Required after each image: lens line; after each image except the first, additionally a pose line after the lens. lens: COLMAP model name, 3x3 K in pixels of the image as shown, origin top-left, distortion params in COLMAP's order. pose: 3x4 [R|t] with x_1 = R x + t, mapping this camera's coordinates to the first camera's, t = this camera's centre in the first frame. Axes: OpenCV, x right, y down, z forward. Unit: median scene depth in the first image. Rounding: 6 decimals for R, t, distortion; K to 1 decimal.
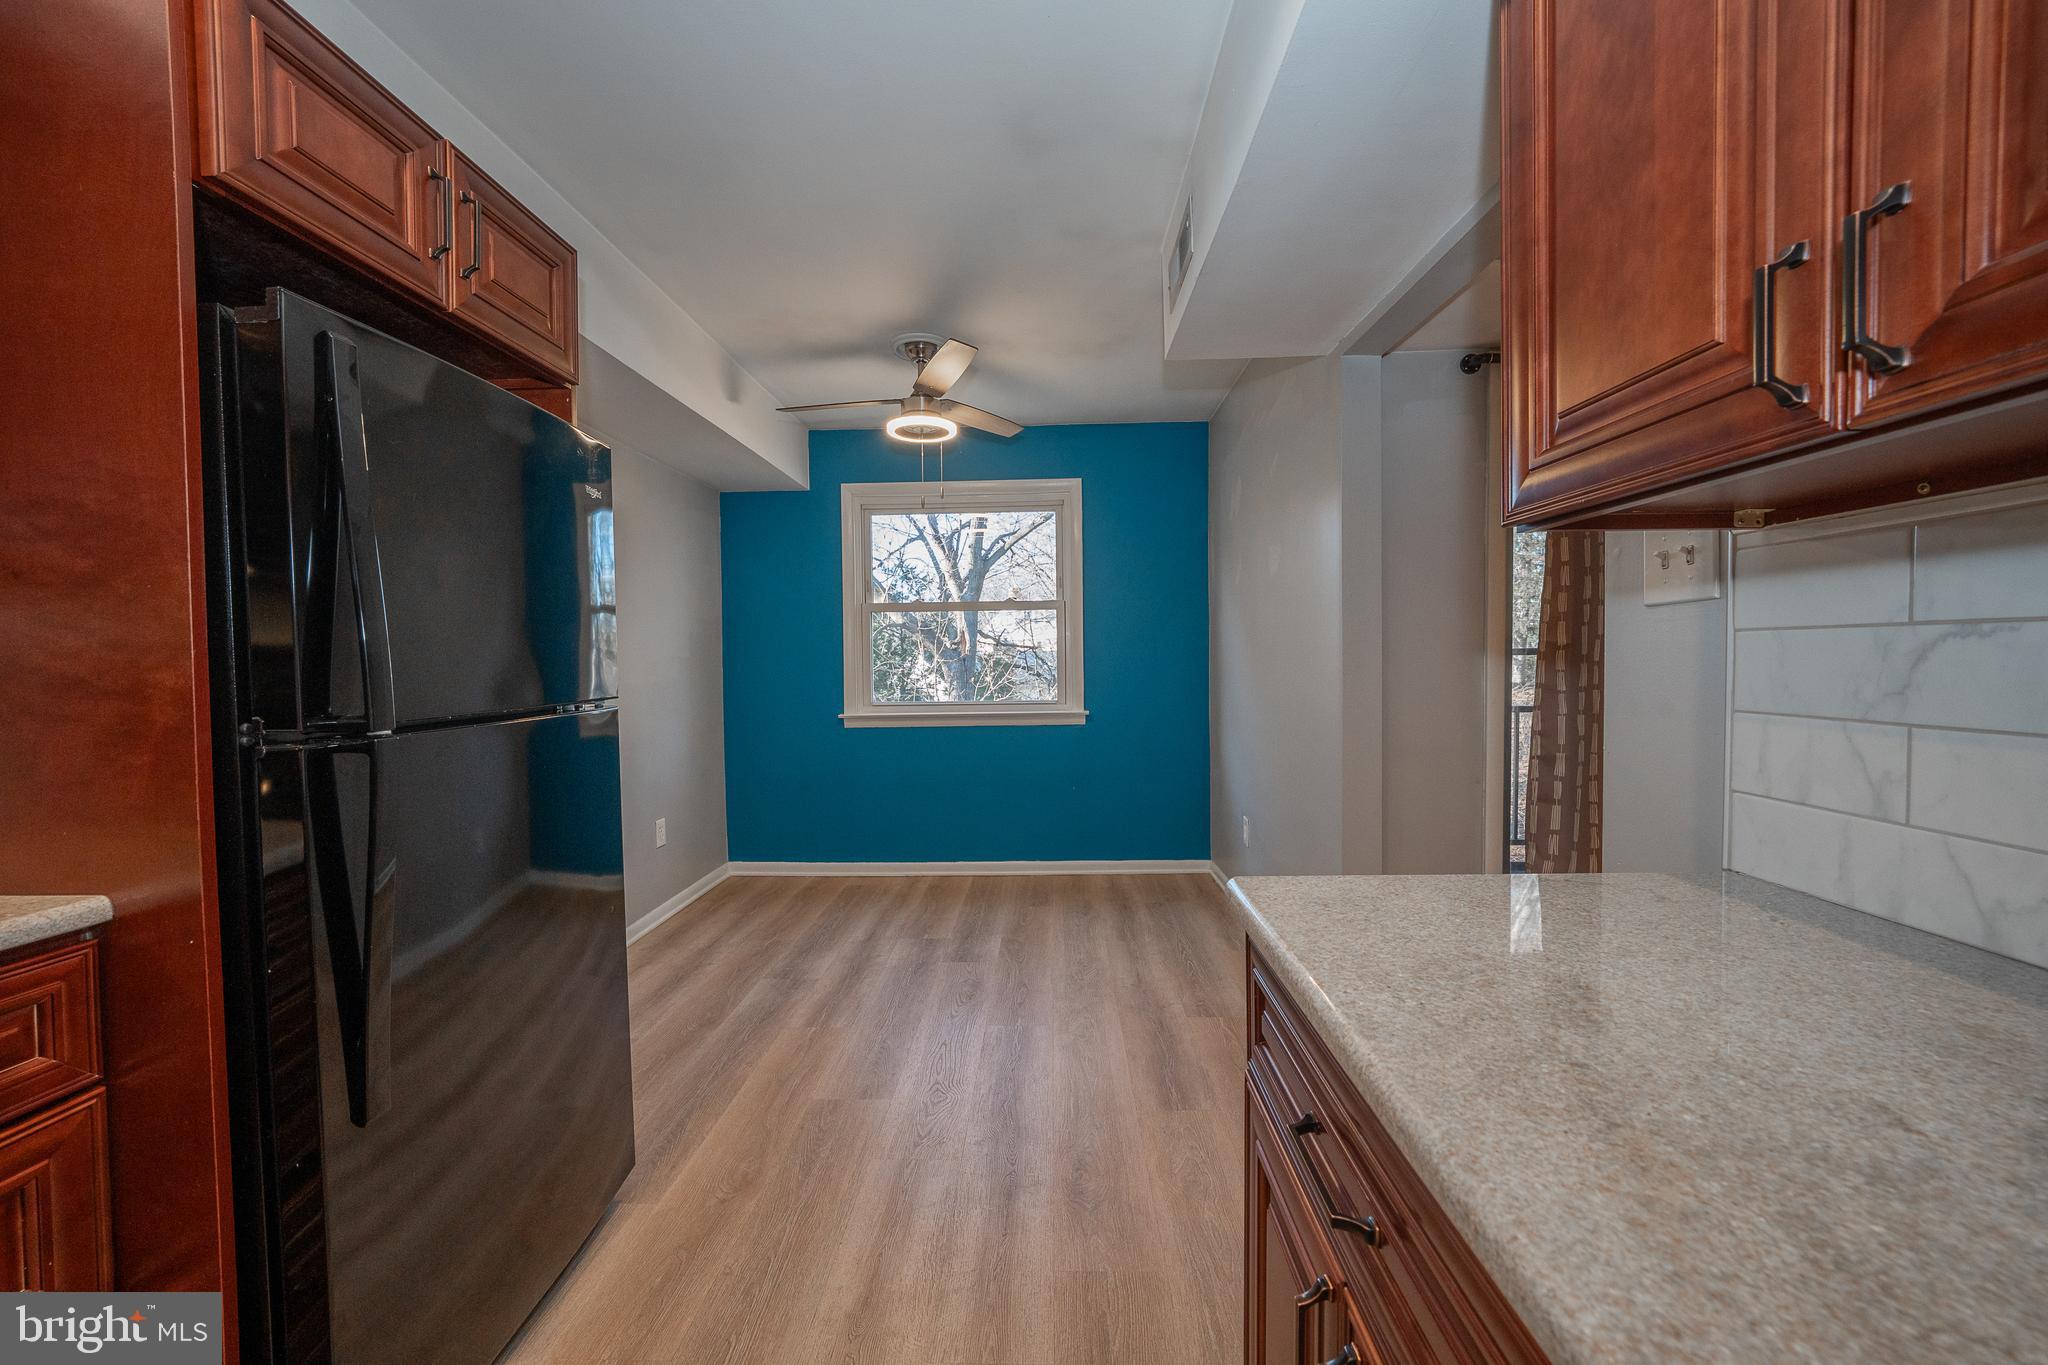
lens RADIAL K [[775.4, 0, 1029.5], [0, 775.4, 682.0], [0, 0, 1]] dist [-0.000911, 0.000360]
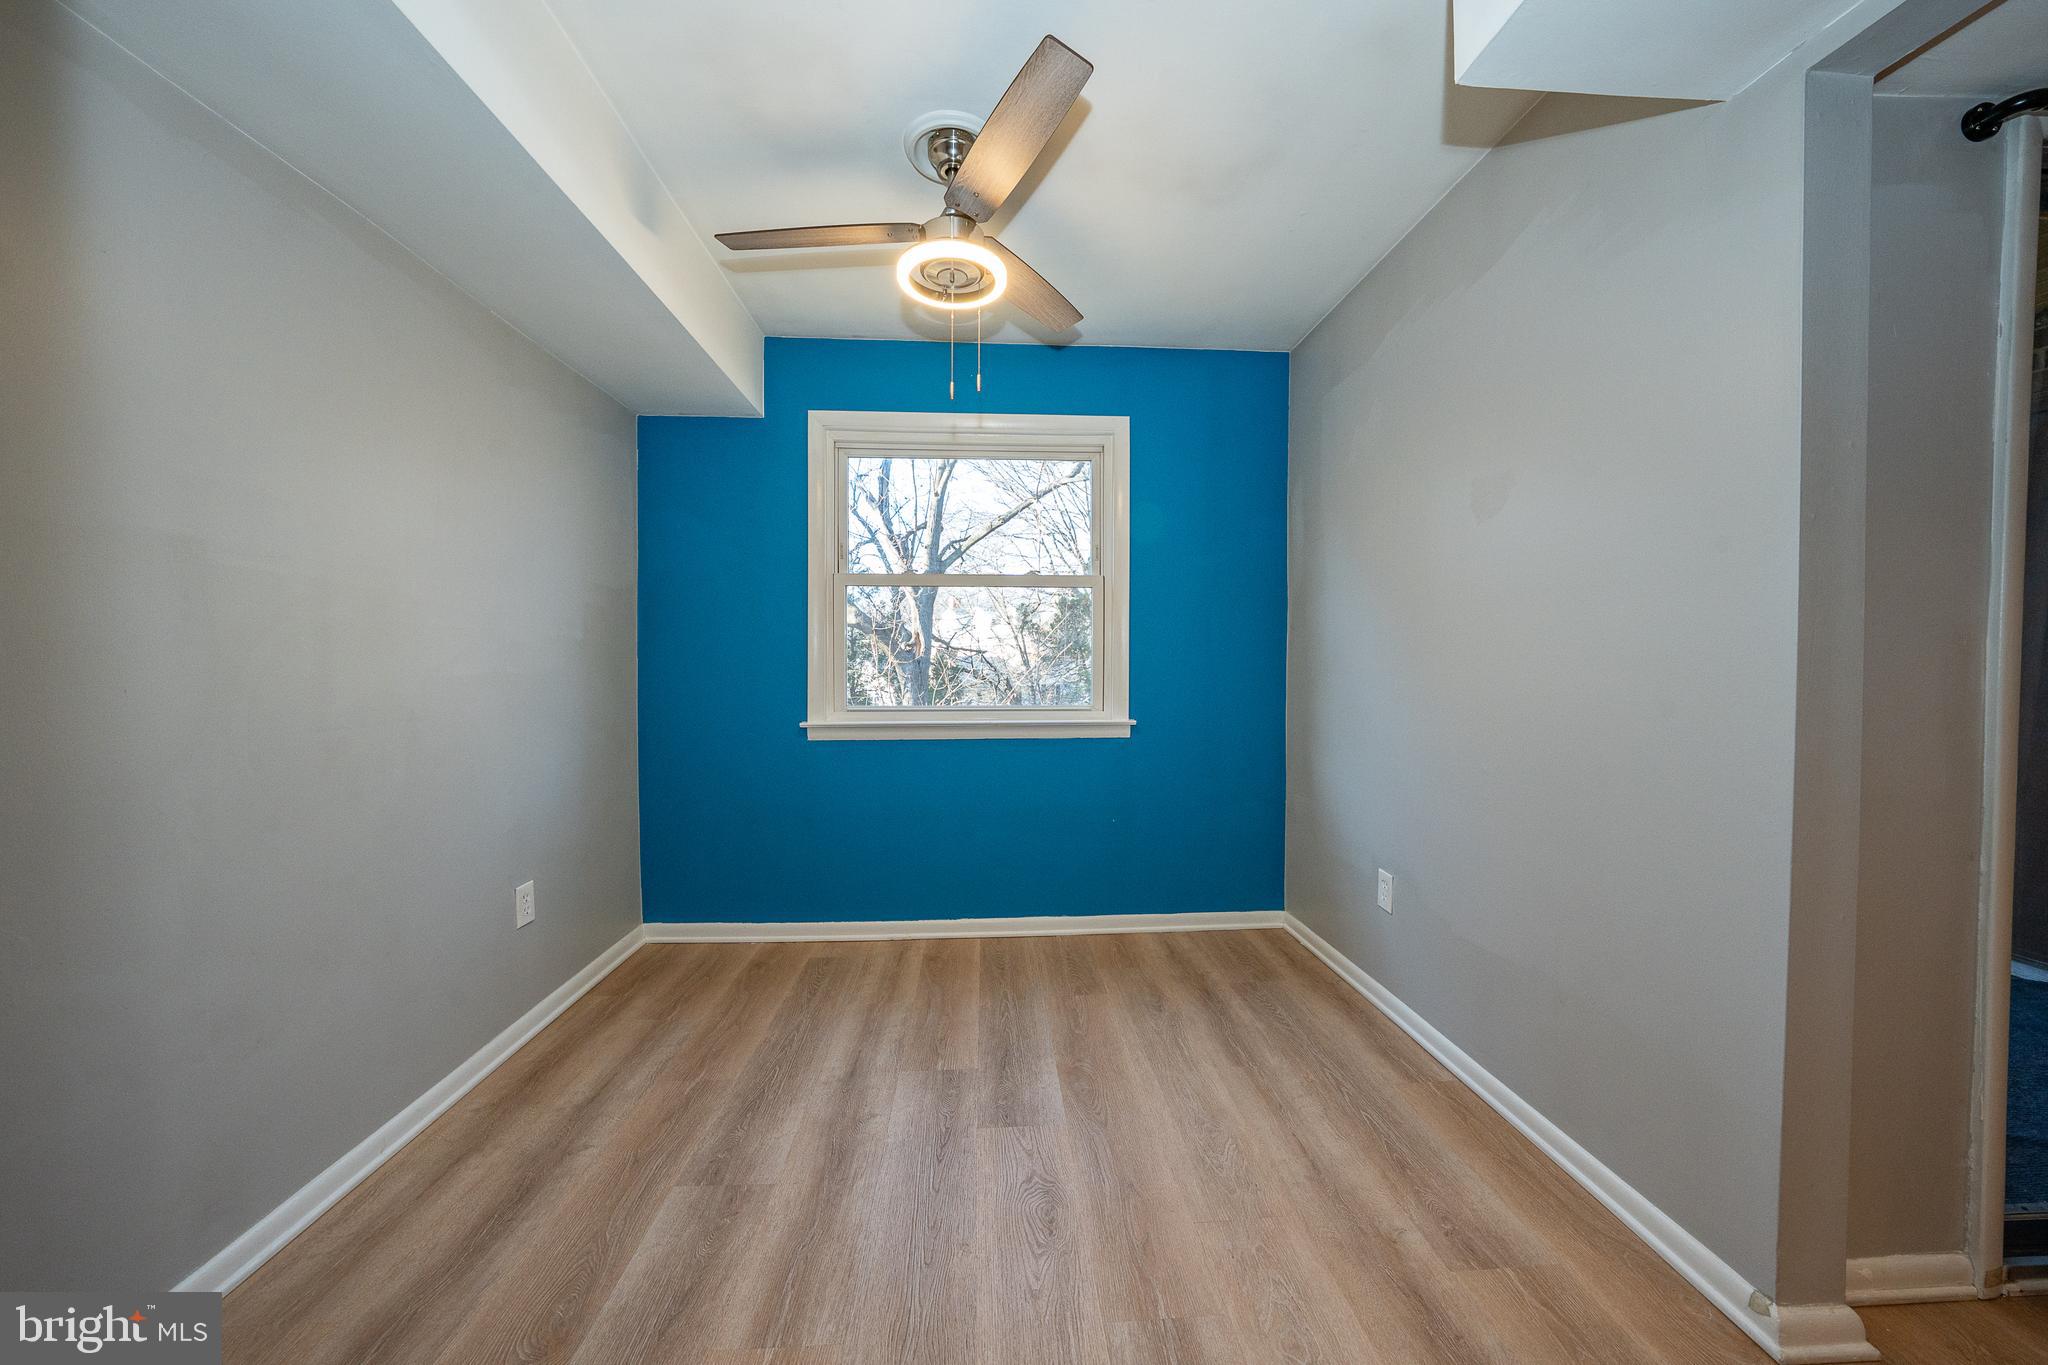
lens RADIAL K [[703.6, 0, 1029.6], [0, 703.6, 678.6], [0, 0, 1]] dist [-0.026963, 0.005361]
pose [[0.995442, 0.012027, 0.094609, -0.116459], [-0.010949, 0.999869, -0.011909, 0.007368], [-0.094740, 0.010819, 0.995443, 0.396475]]
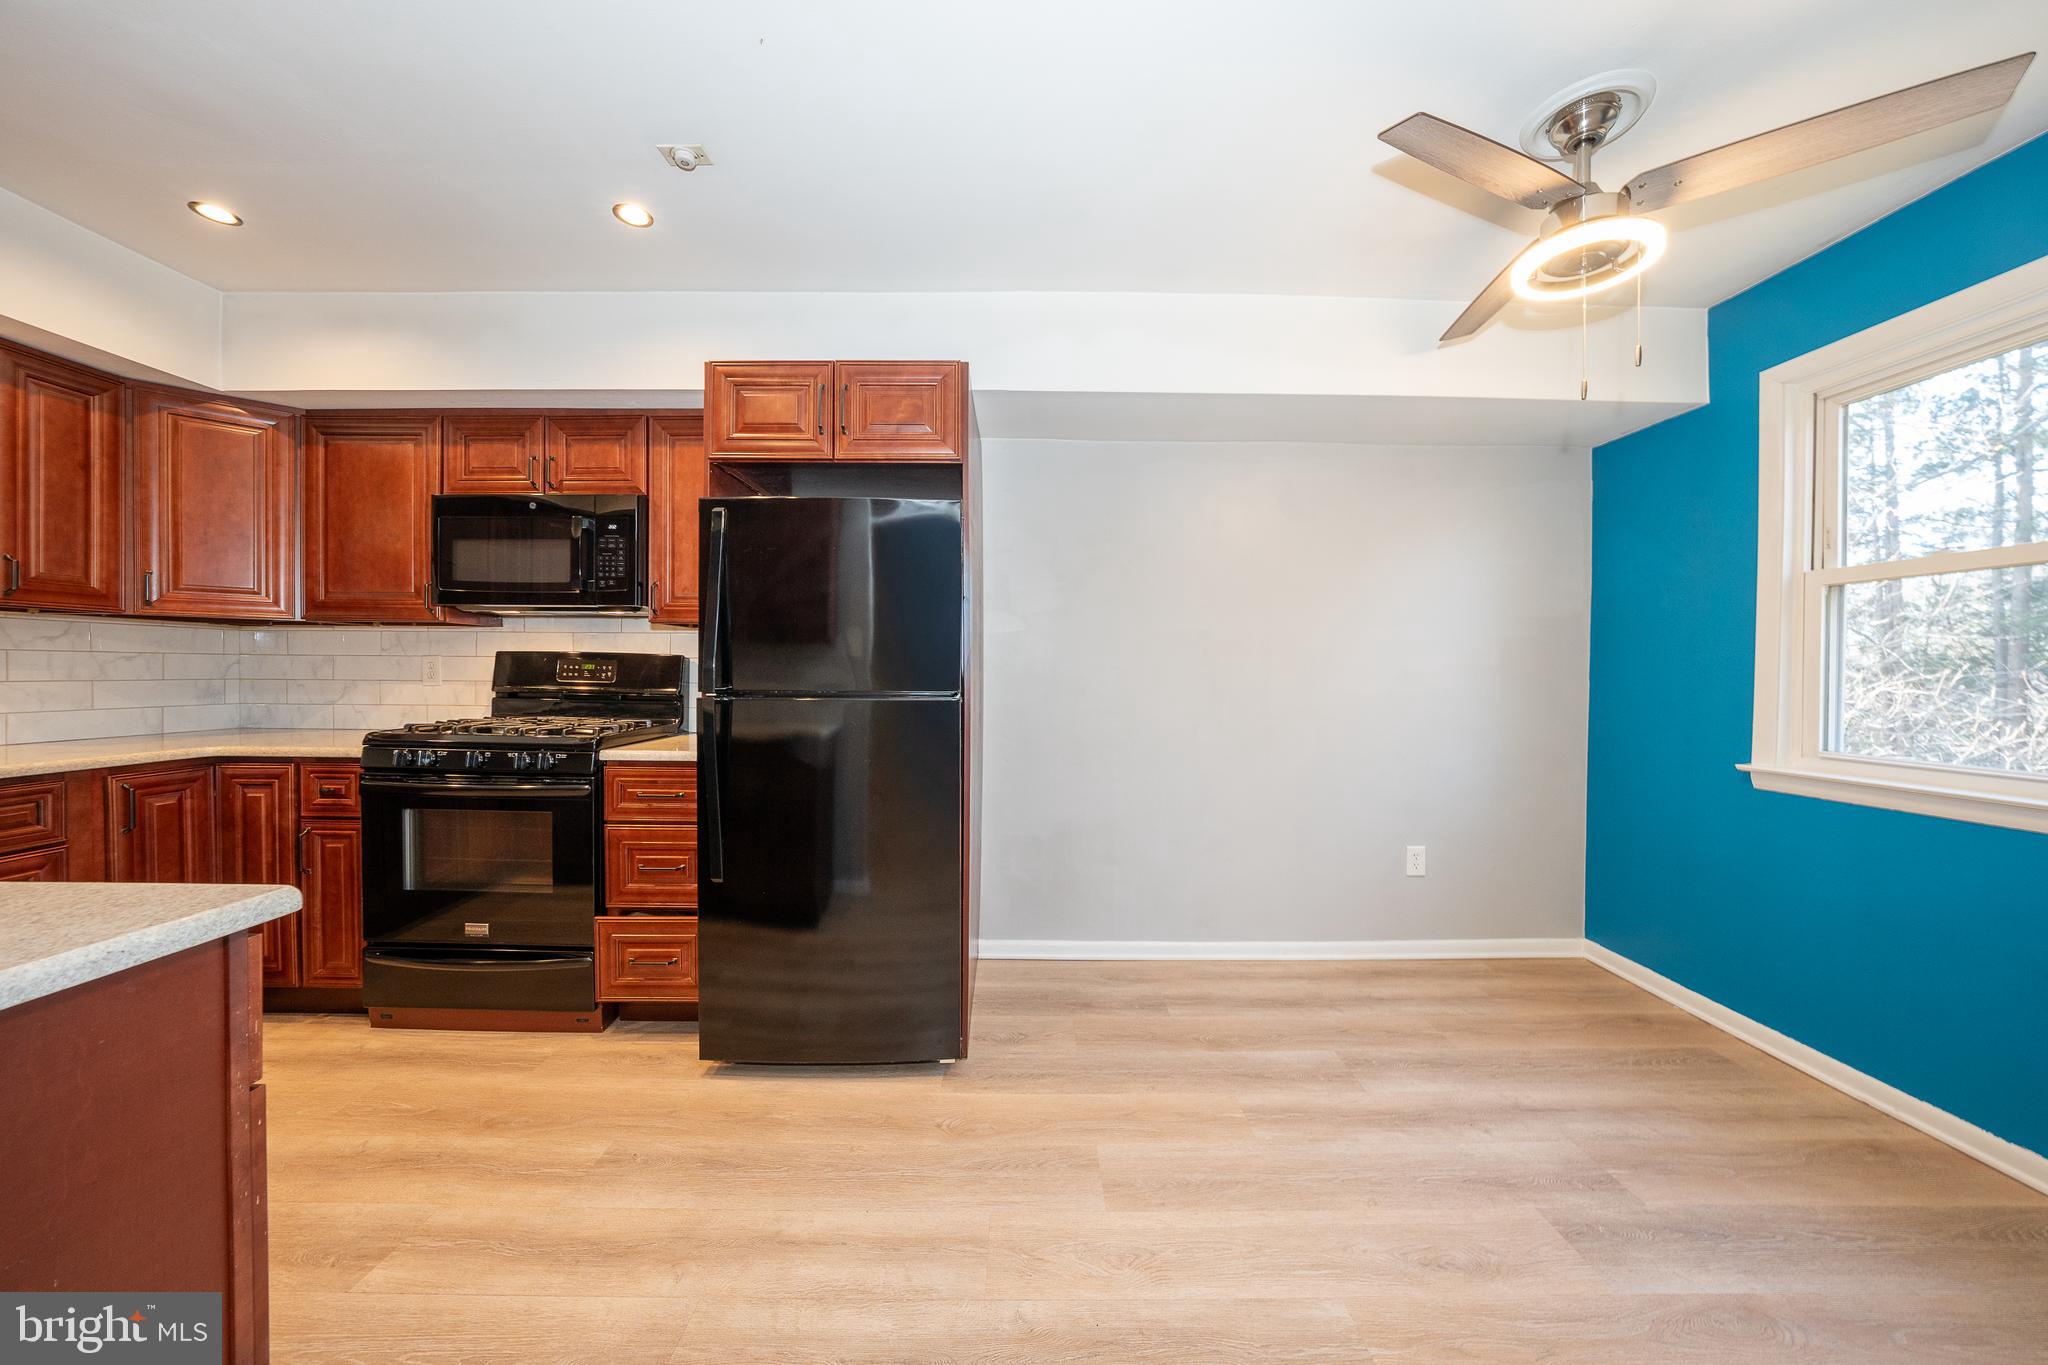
lens RADIAL K [[703.6, 0, 1028.9], [0, 703.6, 679.3], [0, 0, 1]] dist [-0.026963, 0.005361]
pose [[0.035379, 0.021916, -0.999134, 0.326647], [-0.040310, 0.998977, 0.020486, -0.014692], [0.998561, 0.039551, 0.036227, 0.543384]]
